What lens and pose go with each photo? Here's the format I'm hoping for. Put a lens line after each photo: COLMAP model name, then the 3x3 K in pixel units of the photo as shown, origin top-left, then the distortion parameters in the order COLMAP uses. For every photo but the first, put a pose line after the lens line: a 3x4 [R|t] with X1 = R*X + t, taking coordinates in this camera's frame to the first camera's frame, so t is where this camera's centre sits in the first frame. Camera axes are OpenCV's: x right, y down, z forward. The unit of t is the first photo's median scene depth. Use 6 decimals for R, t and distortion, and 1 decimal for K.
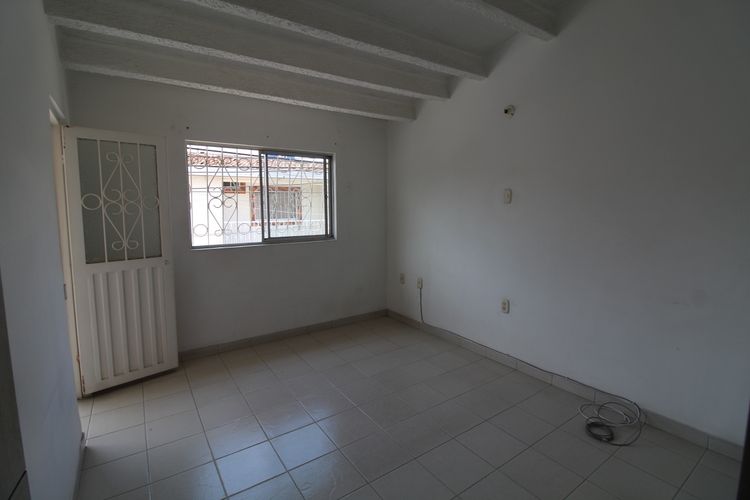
lens RADIAL K [[350.7, 0, 372.9], [0, 350.7, 237.6], [0, 0, 1]] dist [0.000776, -0.012333]
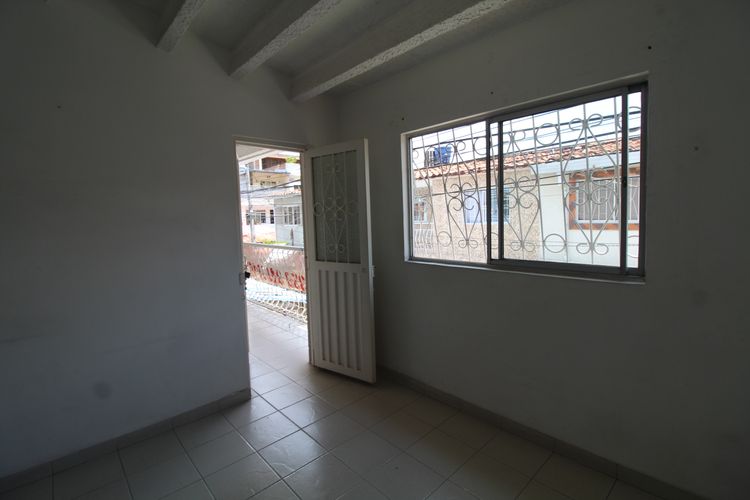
lens RADIAL K [[350.7, 0, 372.9], [0, 350.7, 237.6], [0, 0, 1]] dist [0.000776, -0.012333]
pose [[0.152306, 0.068875, -0.985931, 0.330805], [-0.056067, 0.996564, 0.060957, -0.073132], [0.986742, 0.045994, 0.155645, 0.813248]]
